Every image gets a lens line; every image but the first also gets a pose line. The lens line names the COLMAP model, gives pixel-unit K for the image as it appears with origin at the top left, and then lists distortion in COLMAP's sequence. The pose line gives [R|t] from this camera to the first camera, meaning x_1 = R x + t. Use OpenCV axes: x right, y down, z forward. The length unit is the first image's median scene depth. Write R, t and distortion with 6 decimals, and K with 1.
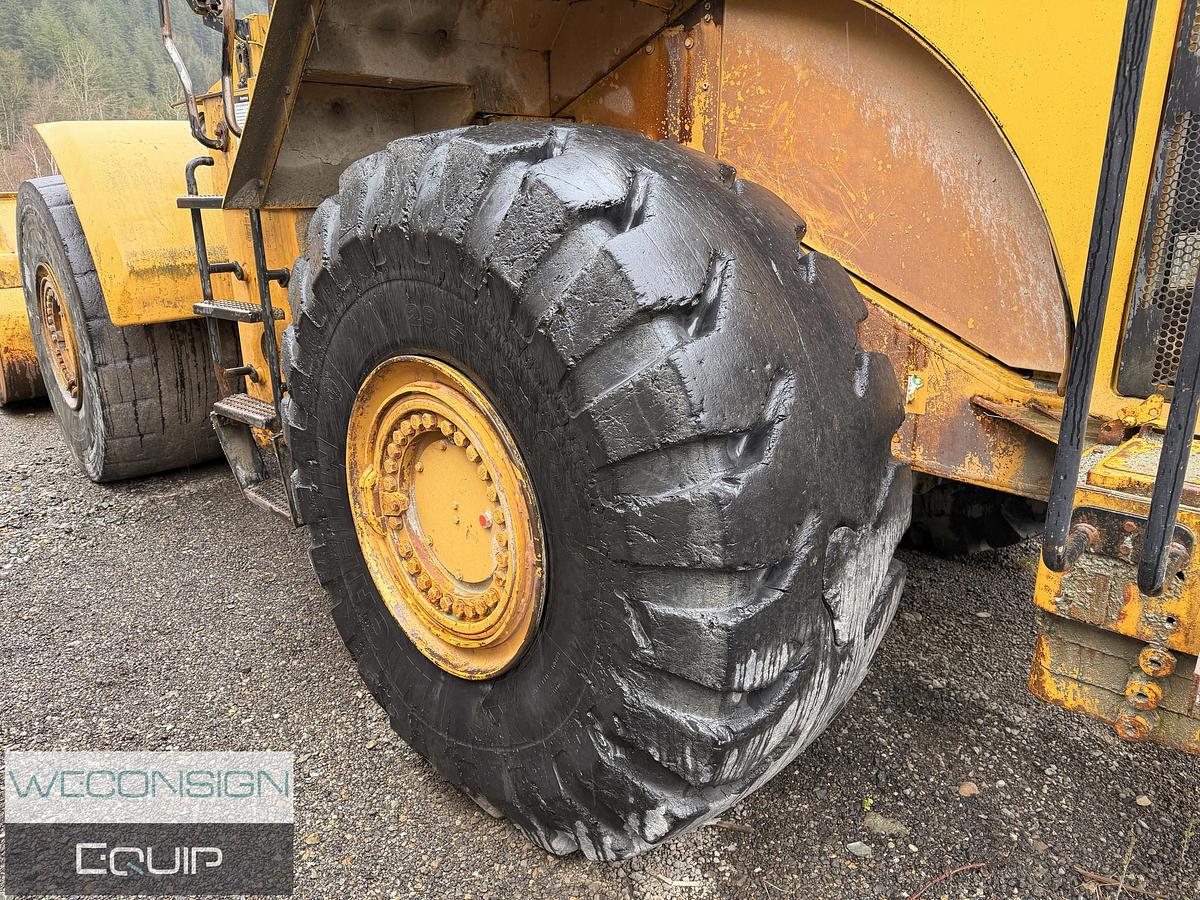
lens RADIAL K [[842.9, 0, 602.9], [0, 842.9, 452.9], [0, 0, 1]] dist [0.072141, -0.092312]
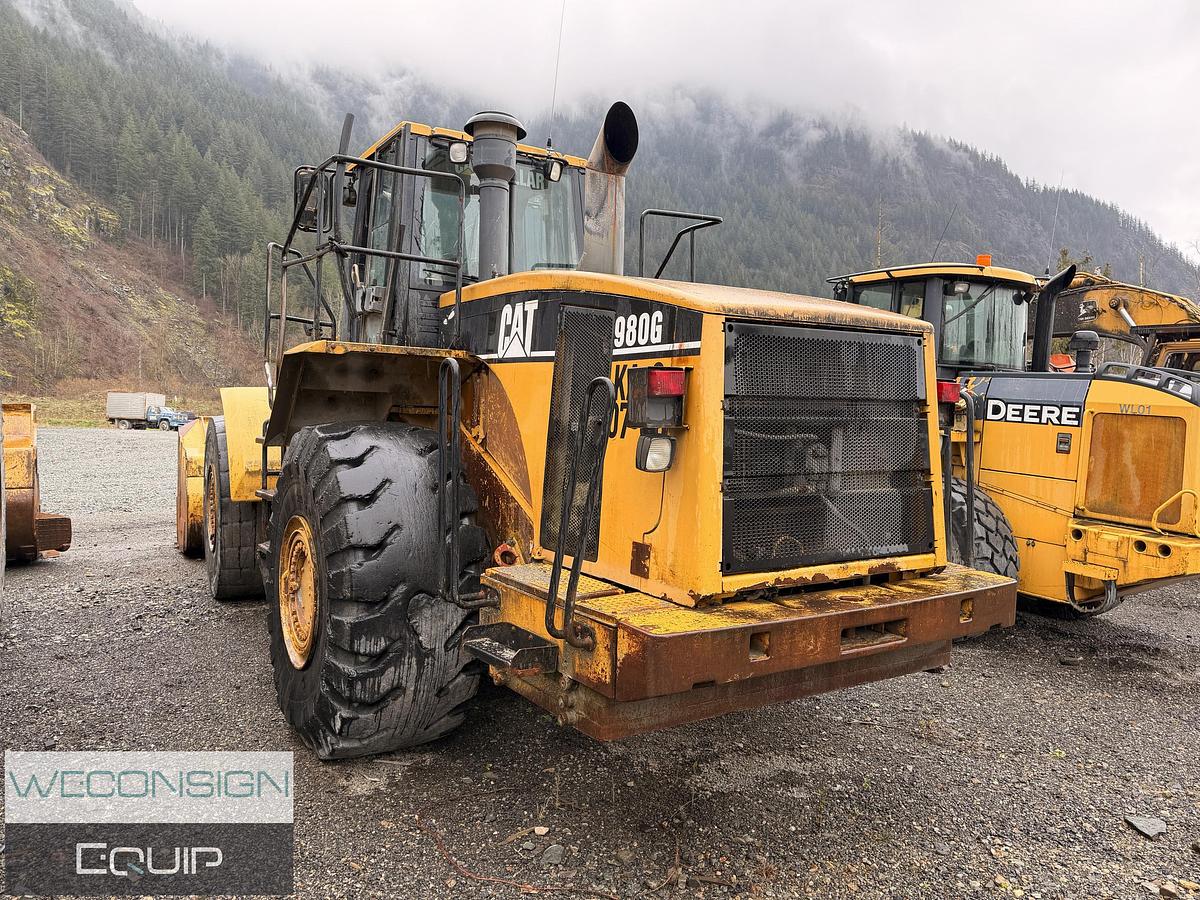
lens RADIAL K [[834.8, 0, 608.3], [0, 834.8, 449.5], [0, 0, 1]] dist [0.095194, -0.131334]
pose [[0.977909, 0.048923, -0.203224, 0.936763], [-0.098159, 0.965840, -0.239828, 0.157688], [0.184549, 0.254478, 0.949306, -0.942444]]
